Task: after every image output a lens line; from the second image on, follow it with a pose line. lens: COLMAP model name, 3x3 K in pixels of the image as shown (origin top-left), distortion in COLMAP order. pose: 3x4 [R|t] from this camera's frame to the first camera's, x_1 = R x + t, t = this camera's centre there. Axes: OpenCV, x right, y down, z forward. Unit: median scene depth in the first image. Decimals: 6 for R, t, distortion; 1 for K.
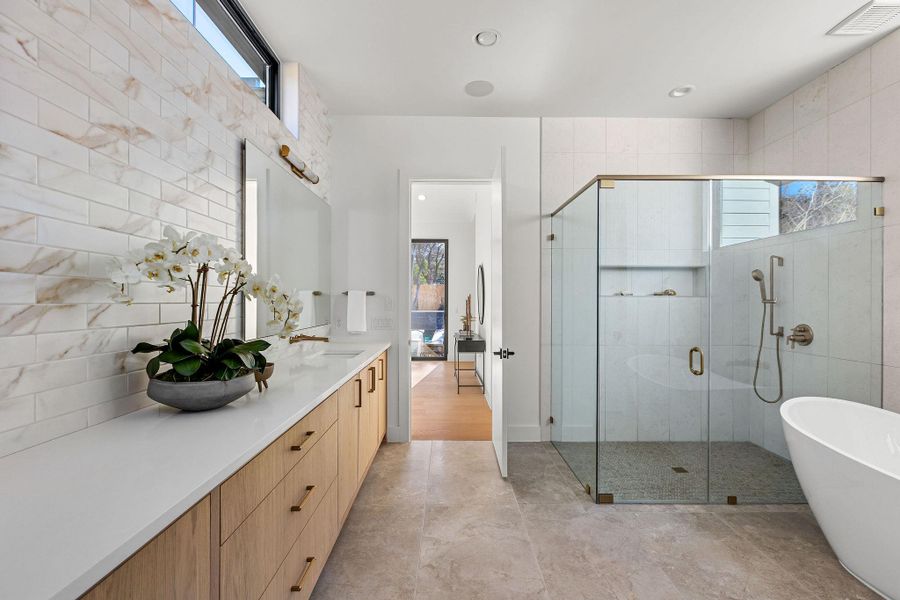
lens RADIAL K [[399.3, 0, 453.6], [0, 399.3, 300.8], [0, 0, 1]] dist [-0.000239, 0.000292]
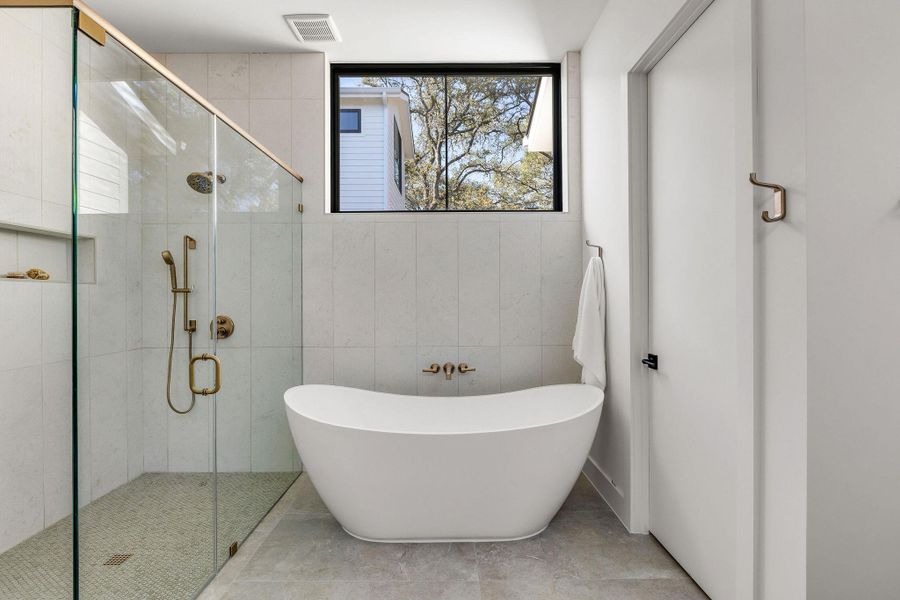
lens RADIAL K [[425.7, 0, 449.6], [0, 425.7, 295.4], [0, 0, 1]] dist [-0.003721, -0.000250]
pose [[0.014092, -0.000641, 0.999901, -0.080880], [0.004365, 0.999990, 0.000580, 0.014169], [-0.999891, 0.004357, 0.014094, 0.447979]]
